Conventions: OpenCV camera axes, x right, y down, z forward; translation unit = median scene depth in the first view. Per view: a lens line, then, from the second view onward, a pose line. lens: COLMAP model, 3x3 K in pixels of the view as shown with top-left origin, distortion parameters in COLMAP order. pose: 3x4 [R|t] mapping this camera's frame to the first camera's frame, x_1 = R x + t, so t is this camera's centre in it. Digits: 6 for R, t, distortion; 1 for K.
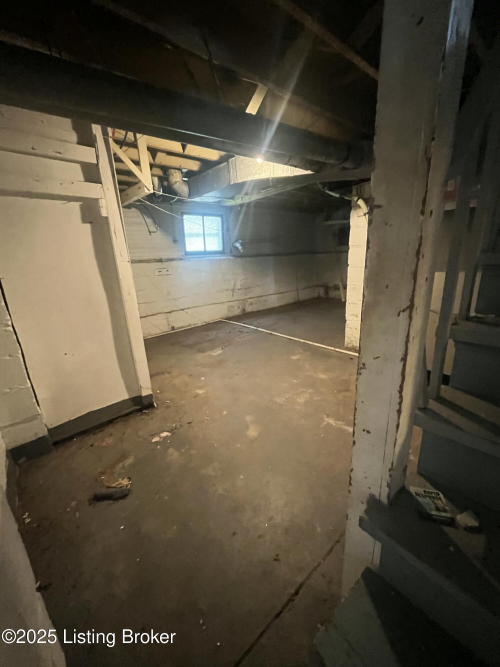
lens RADIAL K [[269.2, 0, 249.8], [0, 269.2, 332.6], [0, 0, 1]] dist [-0.003935, -0.000415]
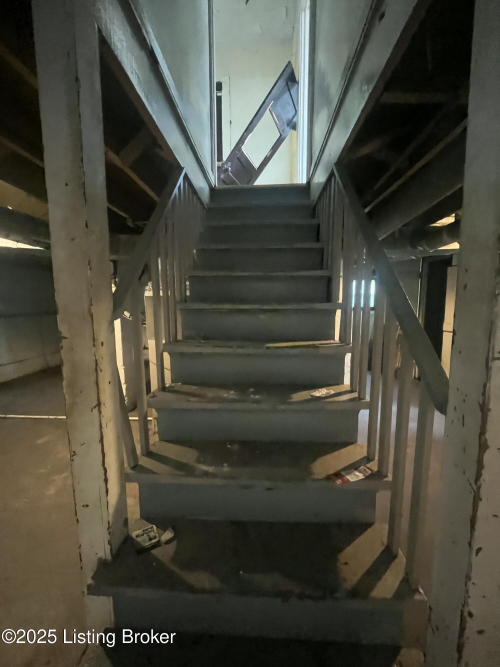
lens RADIAL K [[269.2, 0, 250.5], [0, 269.2, 335.2], [0, 0, 1]] dist [-0.003935, -0.000415]
pose [[0.687526, -0.042064, 0.724941, 0.099940], [0.174810, 0.978549, -0.109009, -0.126451], [-0.704805, 0.201674, 0.680131, -0.508647]]
